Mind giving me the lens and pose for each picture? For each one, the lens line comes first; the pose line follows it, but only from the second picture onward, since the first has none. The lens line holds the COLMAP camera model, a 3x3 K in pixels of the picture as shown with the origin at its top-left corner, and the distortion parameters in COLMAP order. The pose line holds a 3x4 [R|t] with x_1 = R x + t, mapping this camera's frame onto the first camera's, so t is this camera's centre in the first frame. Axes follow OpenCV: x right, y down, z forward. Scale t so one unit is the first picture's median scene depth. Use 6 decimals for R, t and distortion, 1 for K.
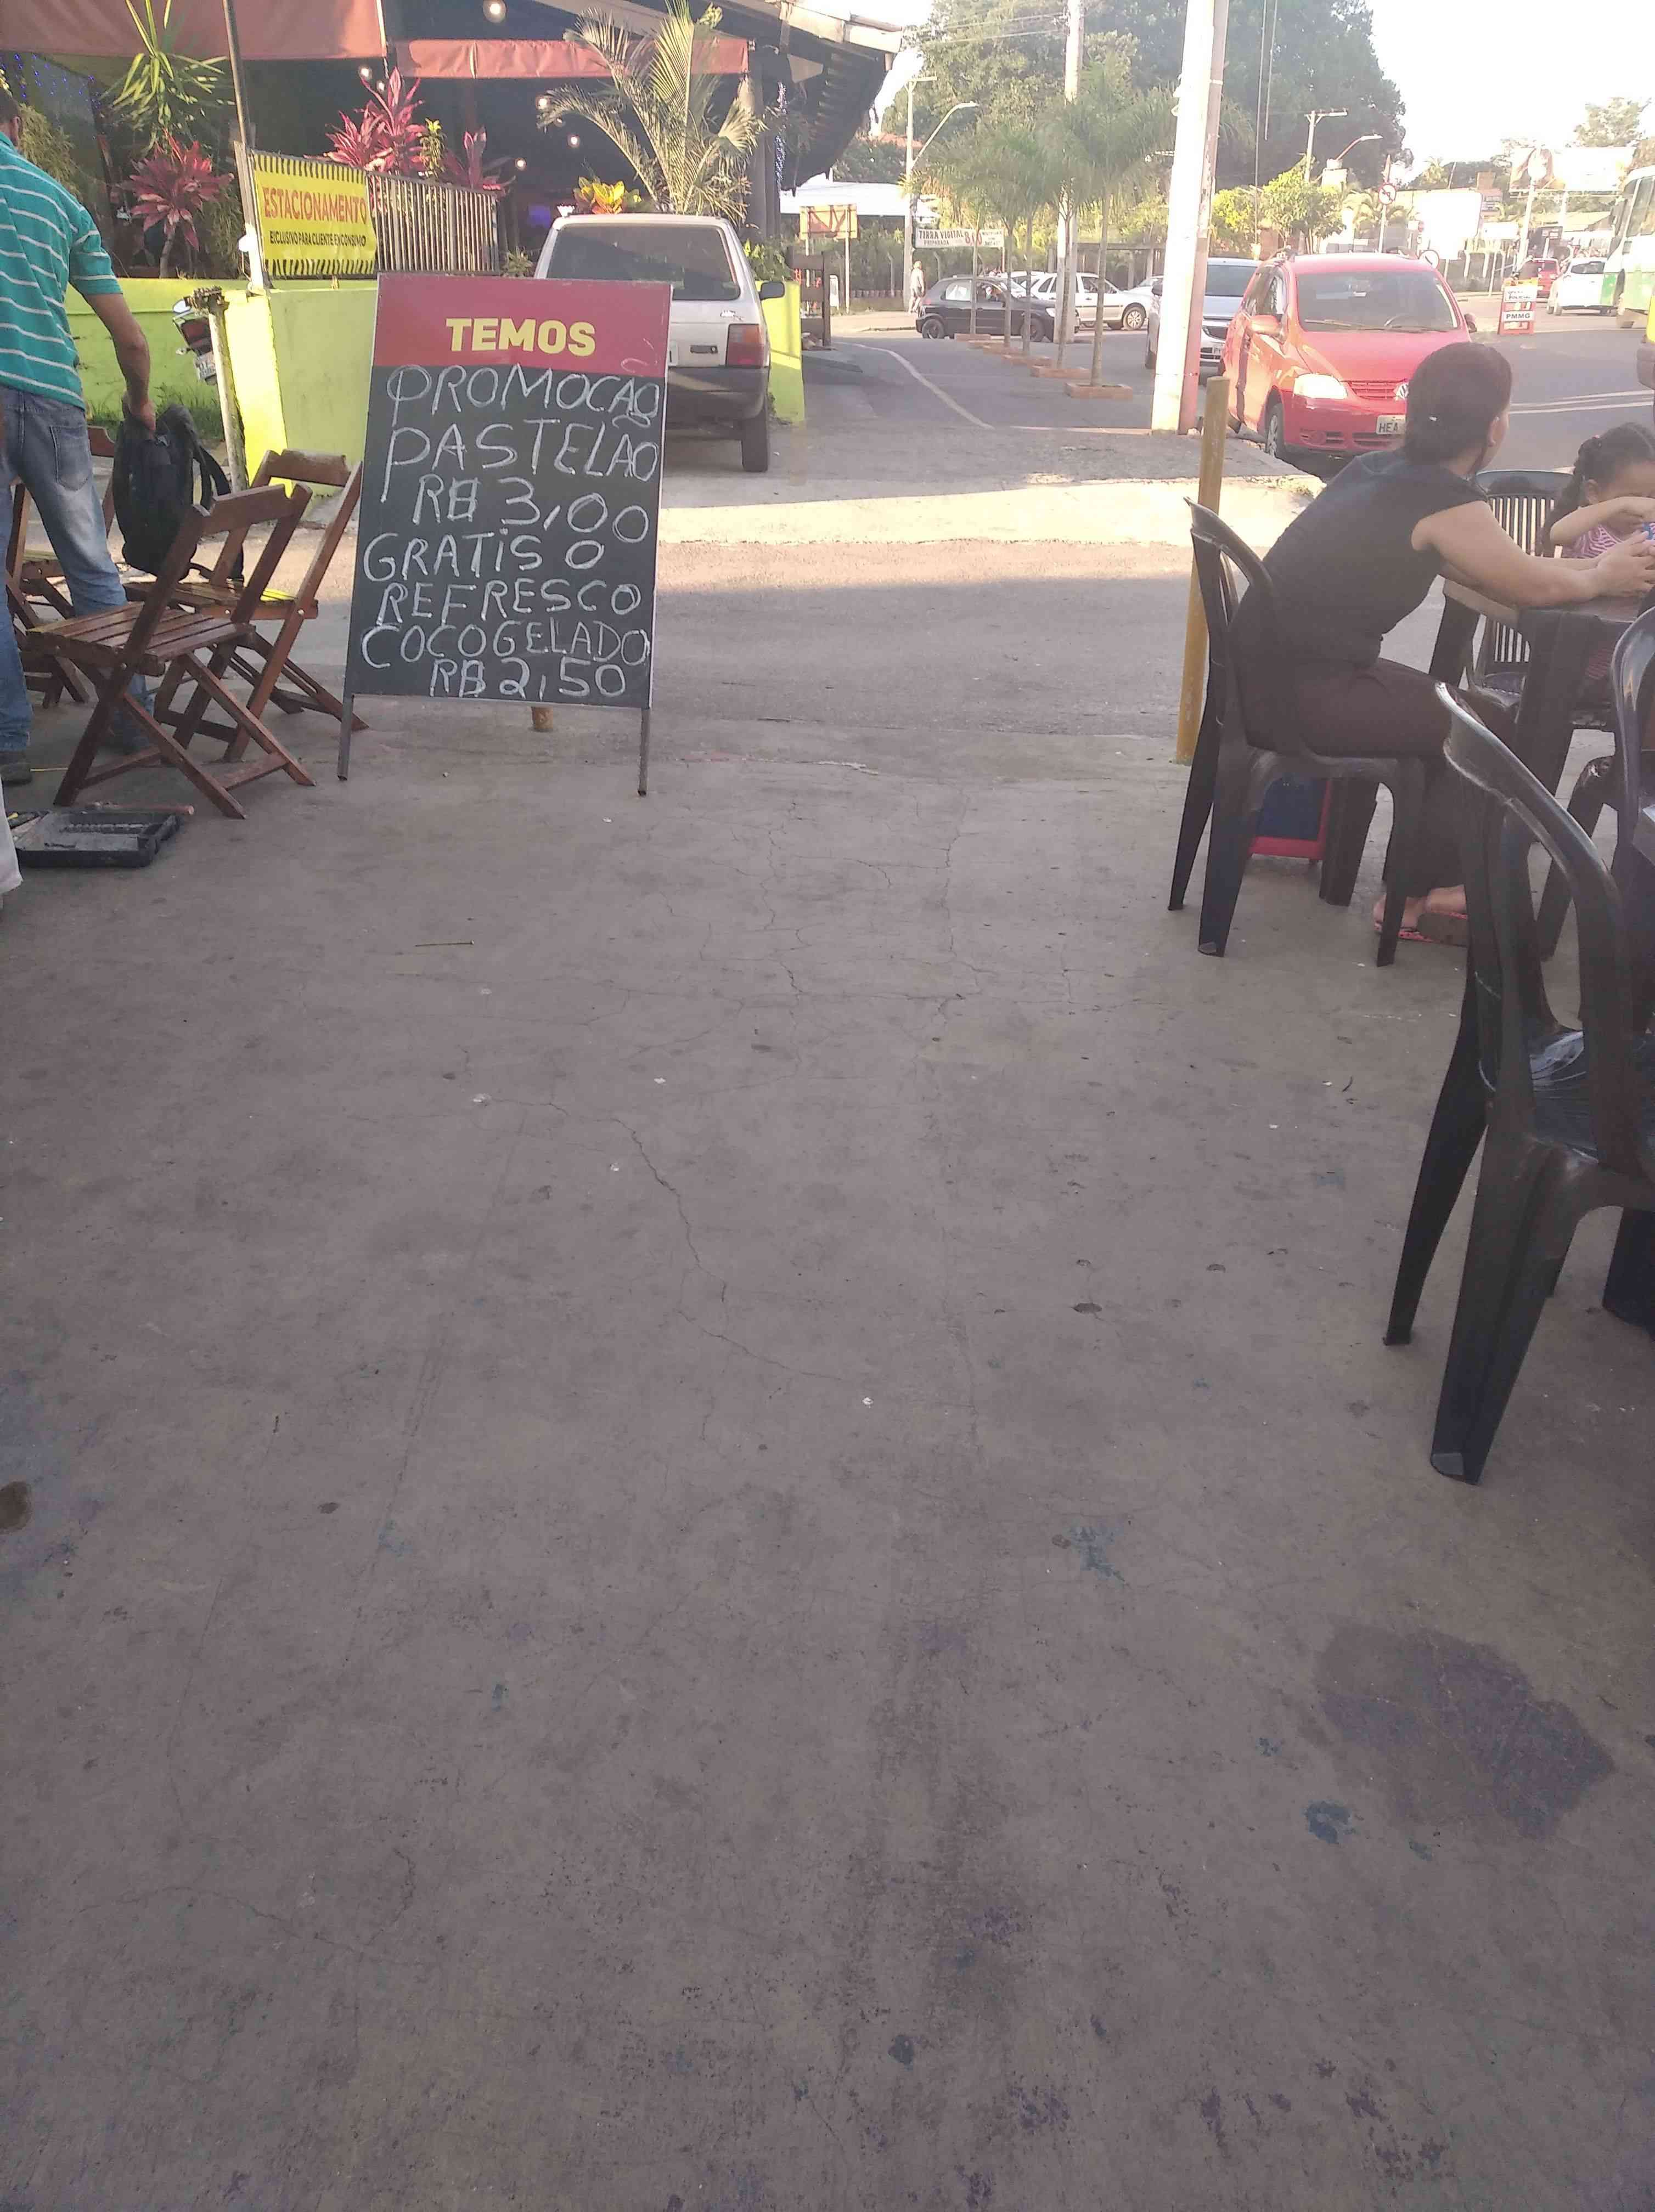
lens RADIAL K [[1739.2, 0, 840.6], [0, 1739.2, 1105.8], [0, 0, 1]] dist [0.007050, -0.000017]
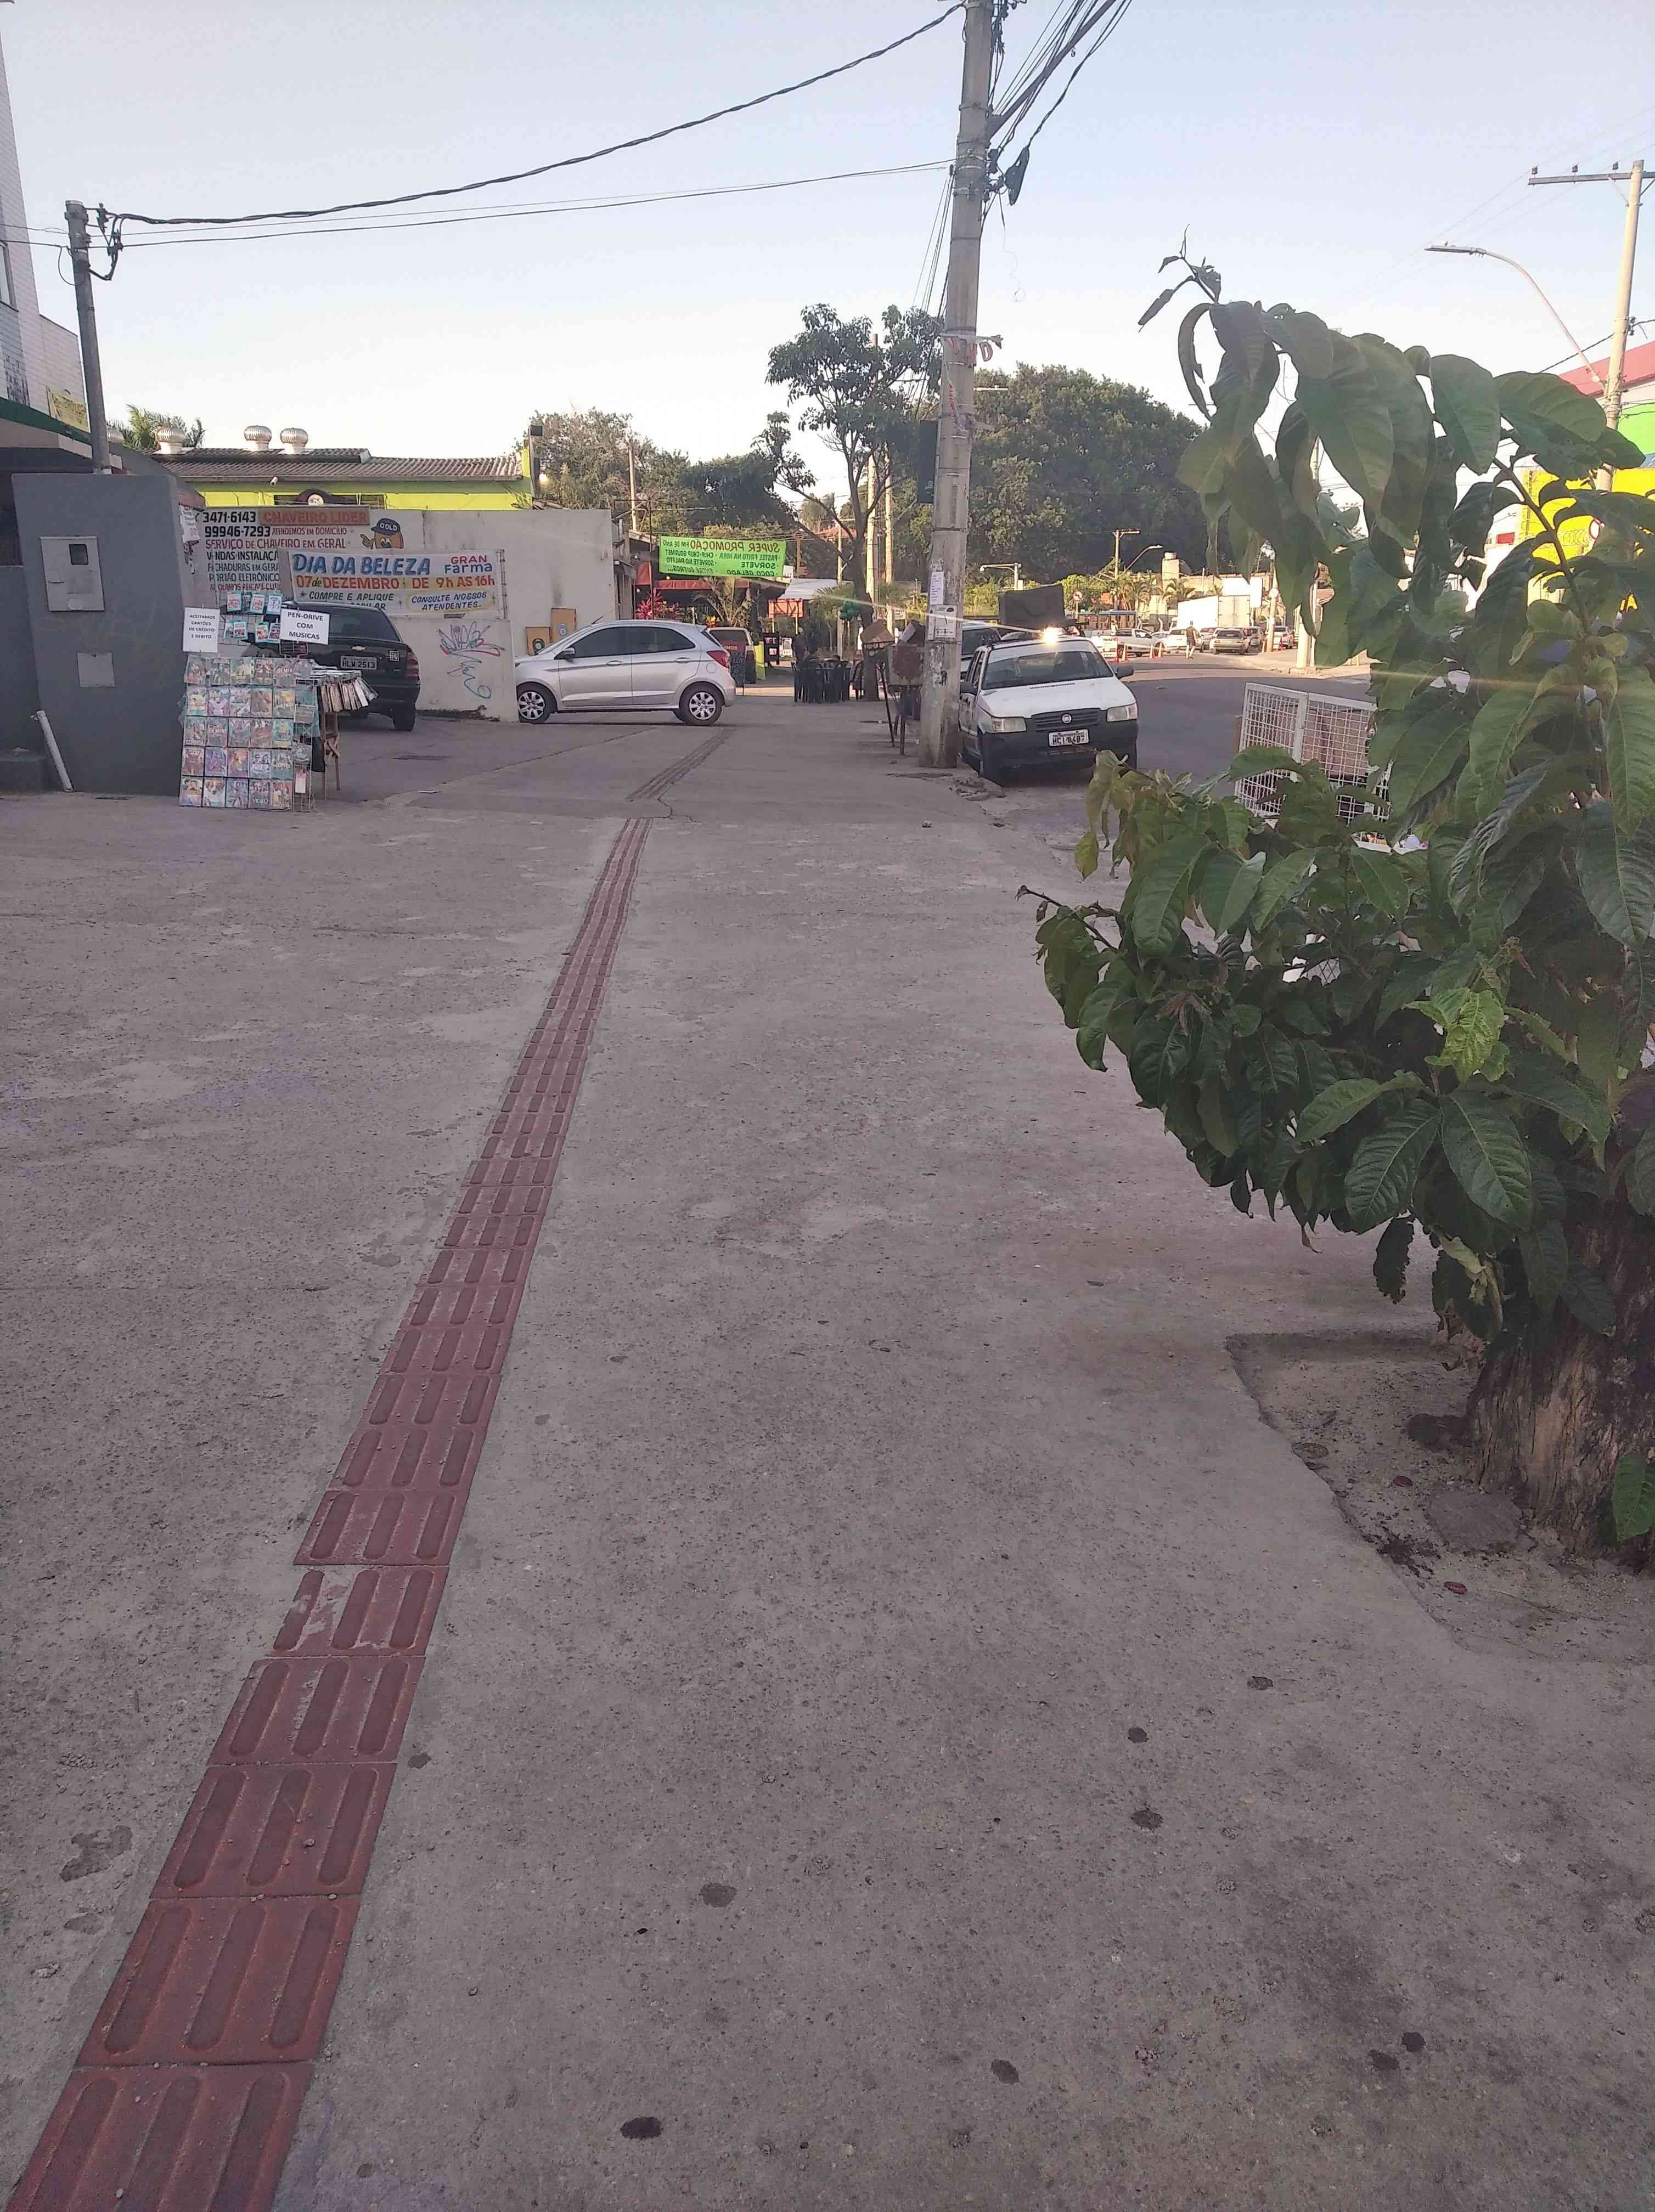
lens RADIAL K [[1705.5, 0, 833.9], [0, 1705.5, 1115.4], [0, 0, 1]] dist [0.040110, -0.064394]
pose [[0.999910, -0.005341, 0.012308, 0.075515], [0.007356, 0.985411, -0.170034, 1.109414], [-0.011220, 0.170109, 0.985361, -2.351256]]
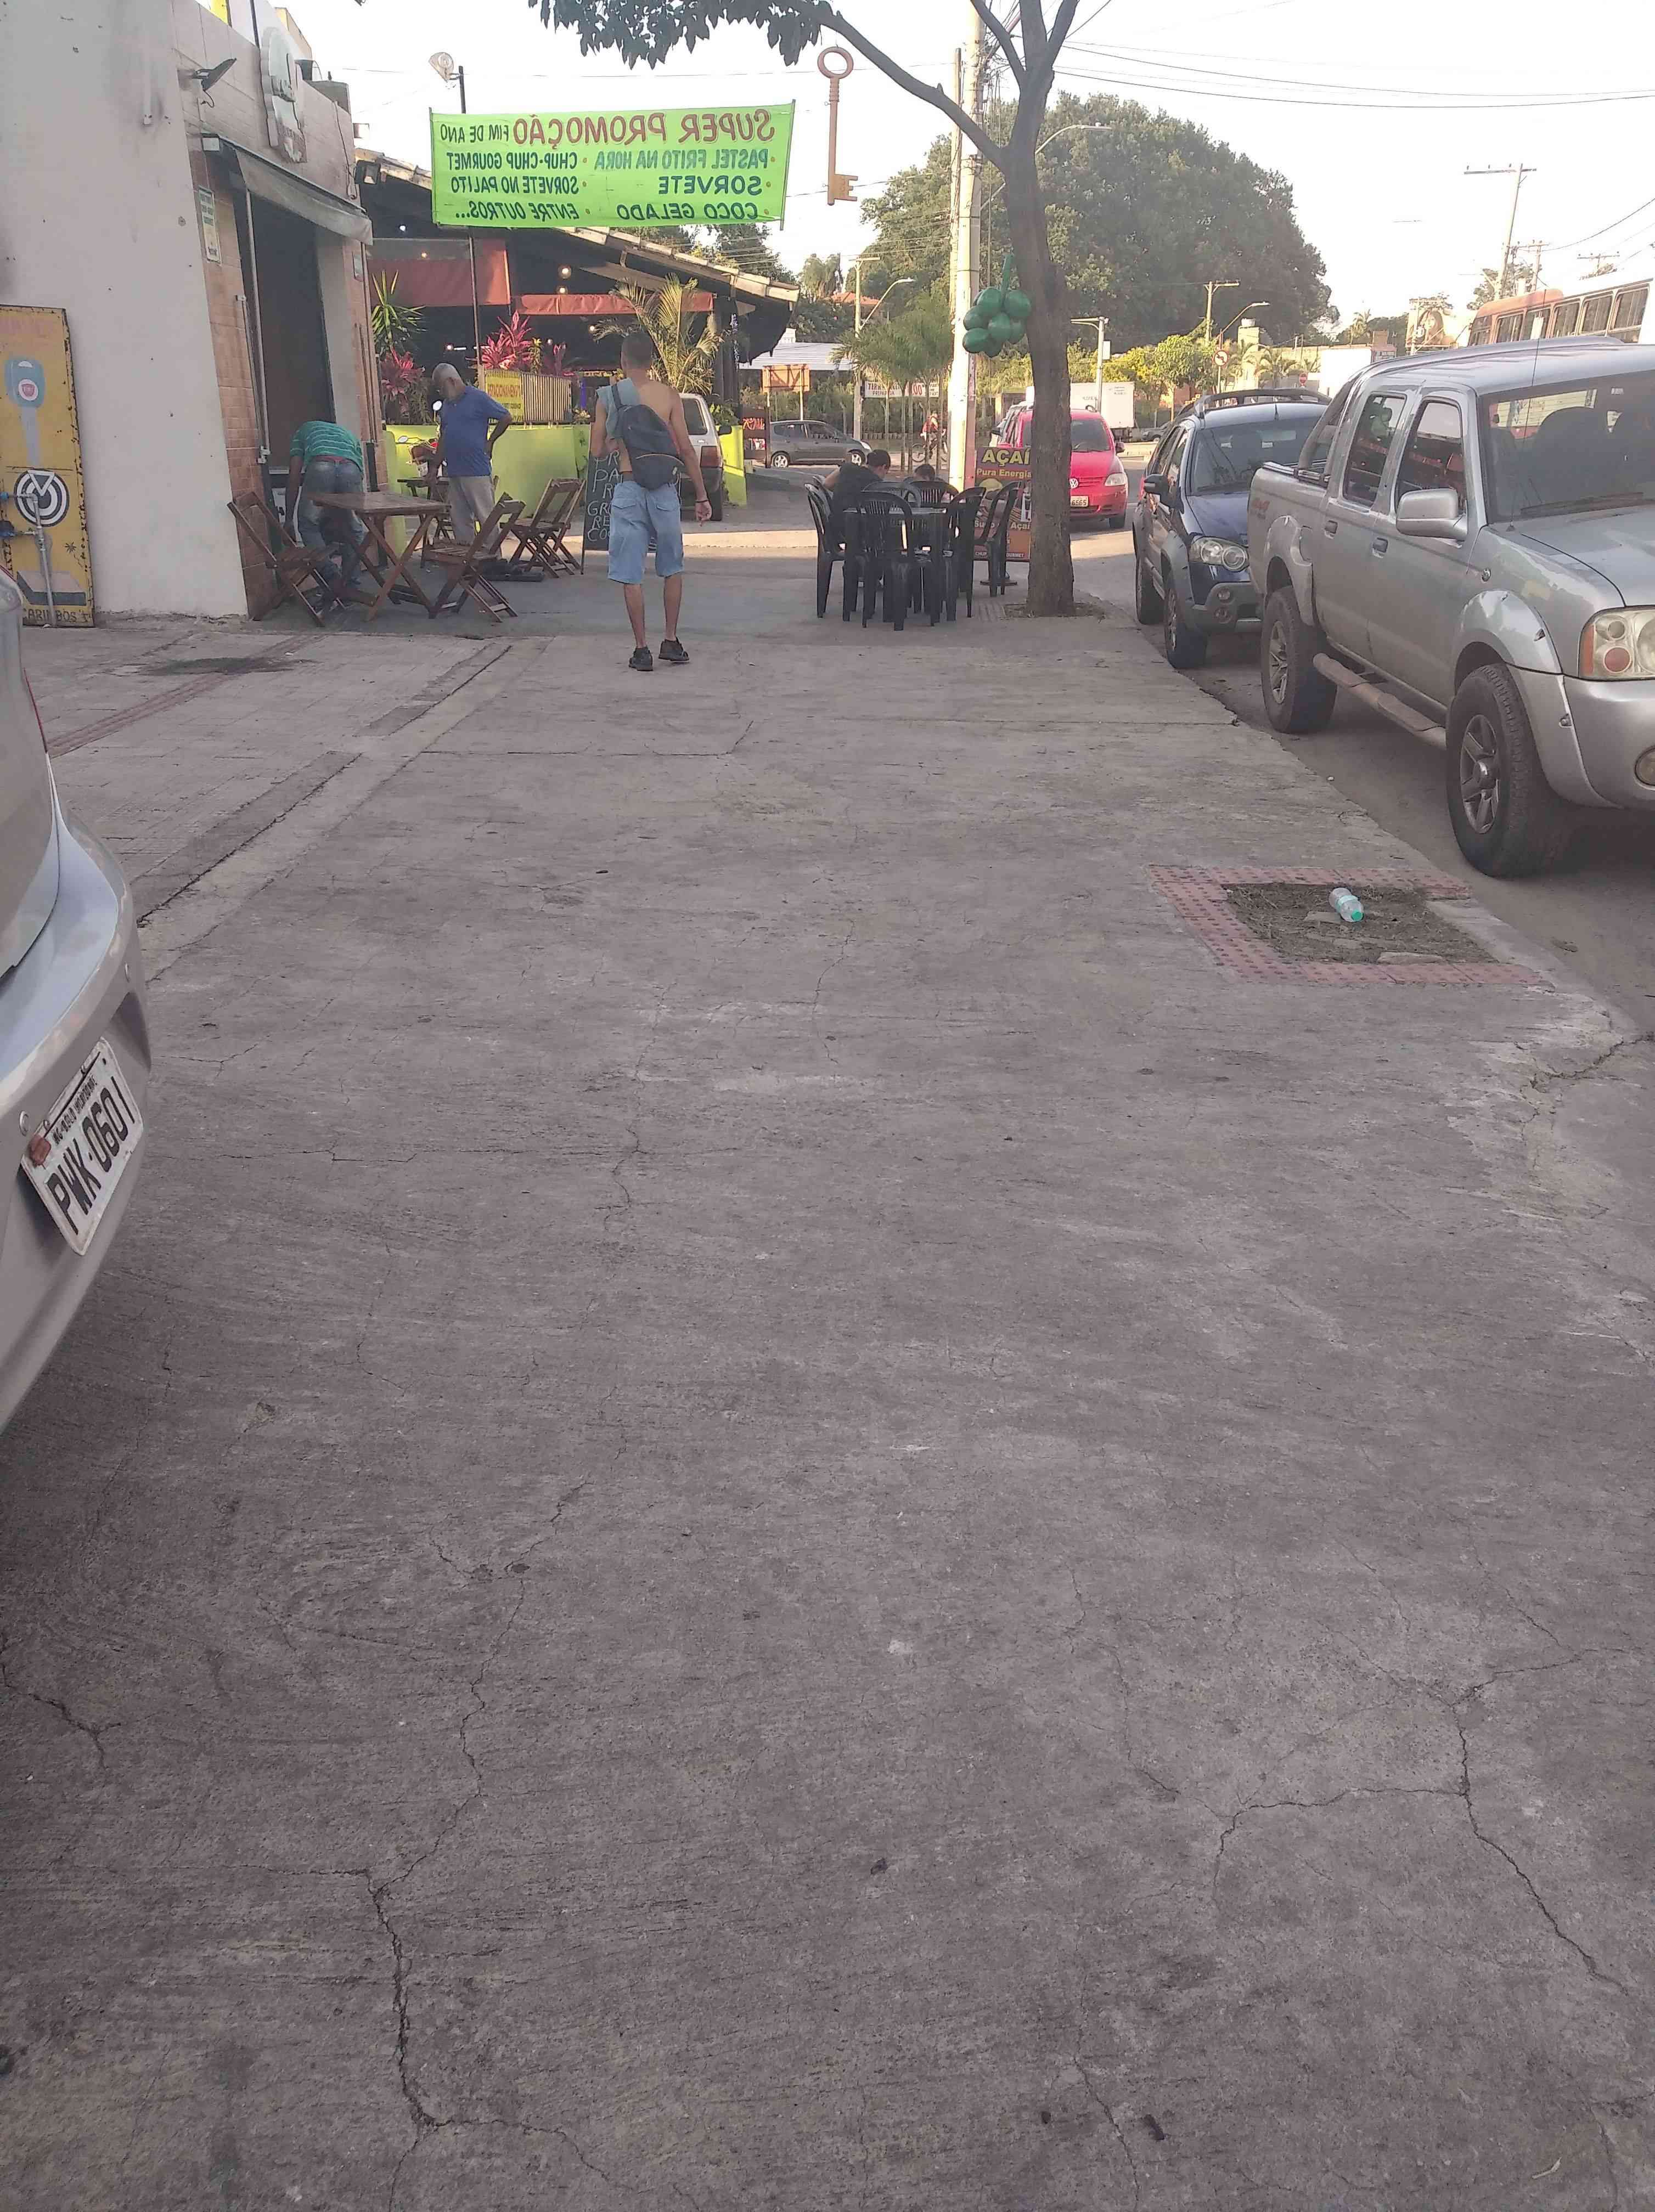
lens RADIAL K [[1721.4, 0, 827.5], [0, 1721.4, 1106.0], [0, 0, 1]] dist [0.042523, -0.075413]
pose [[0.999965, -0.004755, 0.006893, 0.047375], [0.005209, 0.997705, -0.067504, 0.332240], [-0.006556, 0.067537, 0.997695, -0.701025]]
